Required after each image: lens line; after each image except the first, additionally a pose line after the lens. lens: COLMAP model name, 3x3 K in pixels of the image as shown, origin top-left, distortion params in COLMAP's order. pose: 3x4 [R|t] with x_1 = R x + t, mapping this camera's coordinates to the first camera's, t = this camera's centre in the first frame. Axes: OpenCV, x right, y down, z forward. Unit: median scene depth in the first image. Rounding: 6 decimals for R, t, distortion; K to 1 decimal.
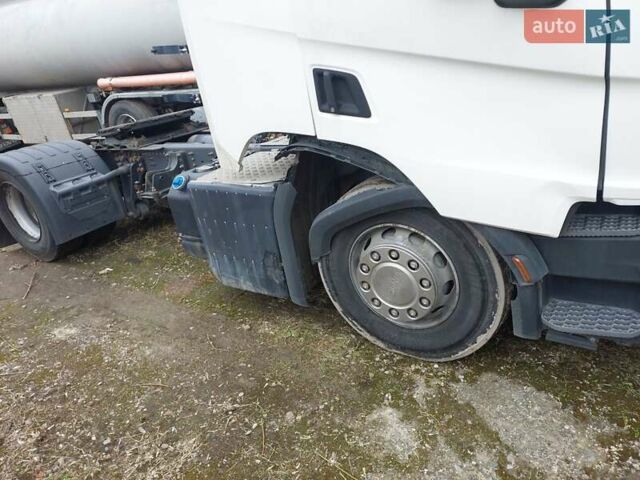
lens RADIAL K [[434.9, 0, 320.0], [0, 434.9, 240.0], [0, 0, 1]] dist [0.034453, -0.000198]
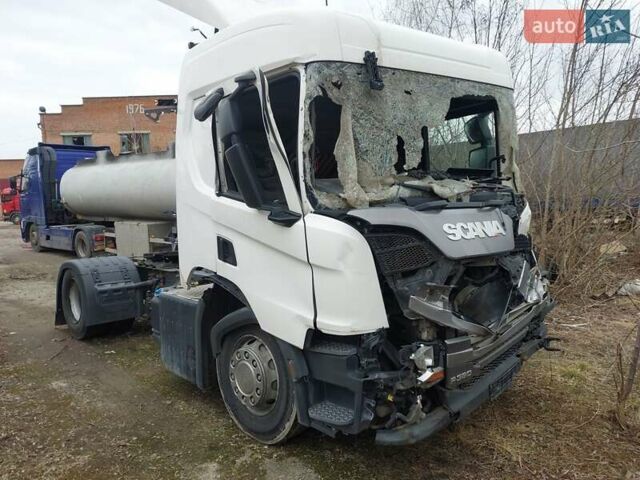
lens RADIAL K [[453.4, 0, 320.0], [0, 453.4, 240.0], [0, 0, 1]] dist [-0.002490, 0.048423]
pose [[0.968101, 0.140457, -0.207489, 0.625935], [-0.201388, 0.928882, -0.310839, 0.090846], [0.149073, 0.342709, 0.927539, -0.517930]]
